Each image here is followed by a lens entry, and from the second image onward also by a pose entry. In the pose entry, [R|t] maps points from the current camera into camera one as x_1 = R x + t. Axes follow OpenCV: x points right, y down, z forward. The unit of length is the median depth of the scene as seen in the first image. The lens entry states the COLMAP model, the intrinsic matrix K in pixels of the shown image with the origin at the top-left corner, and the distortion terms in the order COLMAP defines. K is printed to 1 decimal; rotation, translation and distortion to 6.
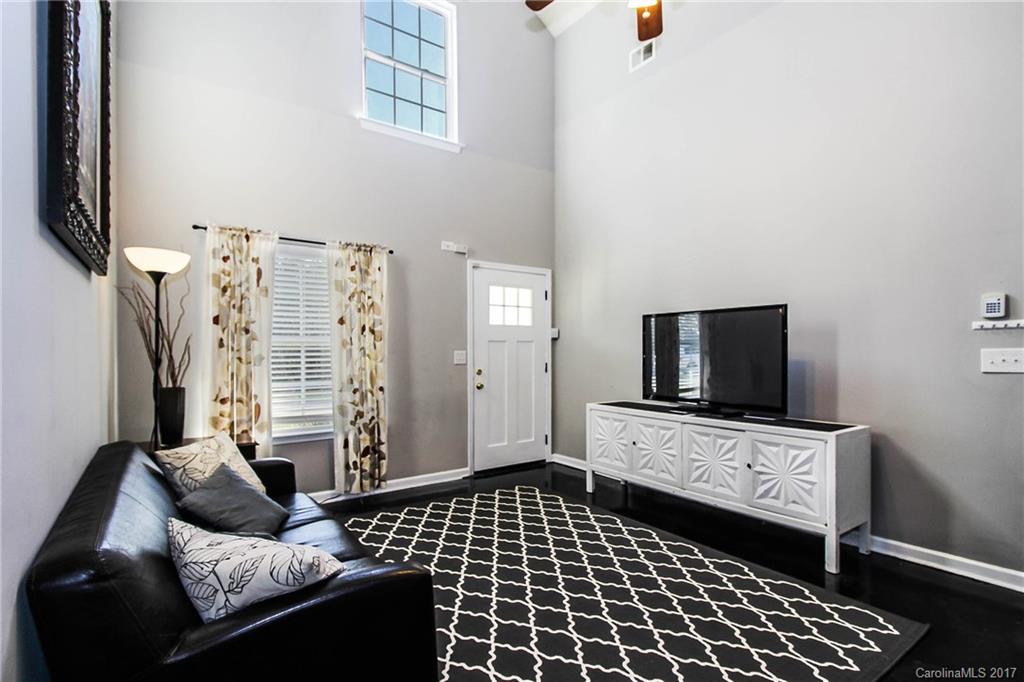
lens RADIAL K [[497.9, 0, 510.6], [0, 497.9, 348.2], [0, 0, 1]] dist [0.012233, -0.005505]
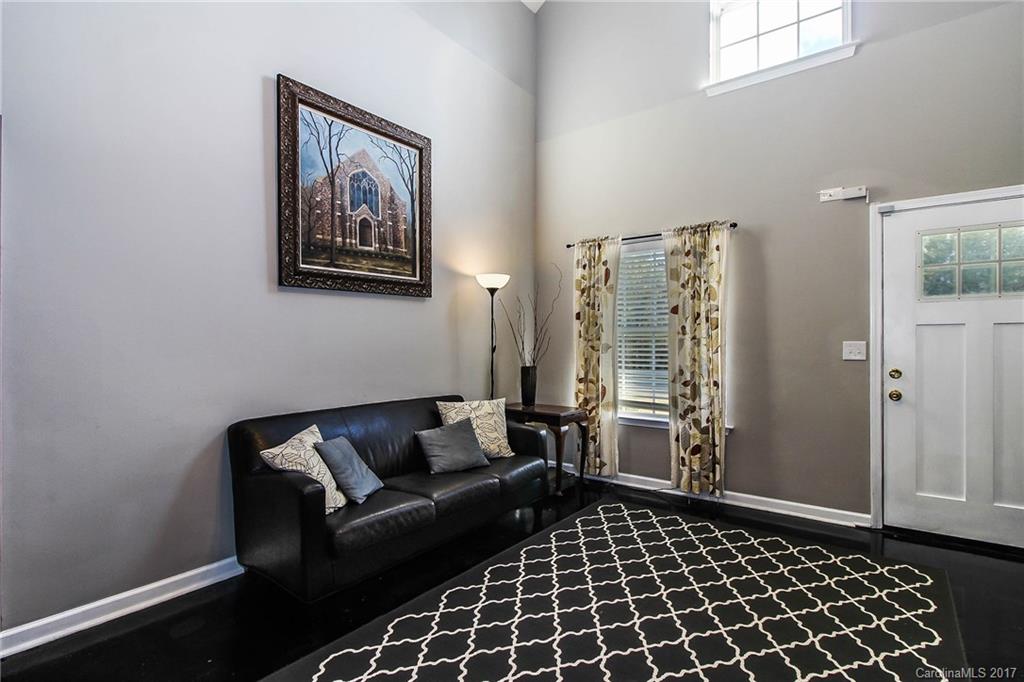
lens RADIAL K [[497.9, 0, 510.9], [0, 497.9, 338.9], [0, 0, 1]] dist [0.012233, -0.005505]
pose [[0.300281, -0.006706, -0.953827, 0.488769], [0.000591, 0.999976, -0.006845, 0.008610], [0.953850, 0.001492, 0.300278, 0.398724]]
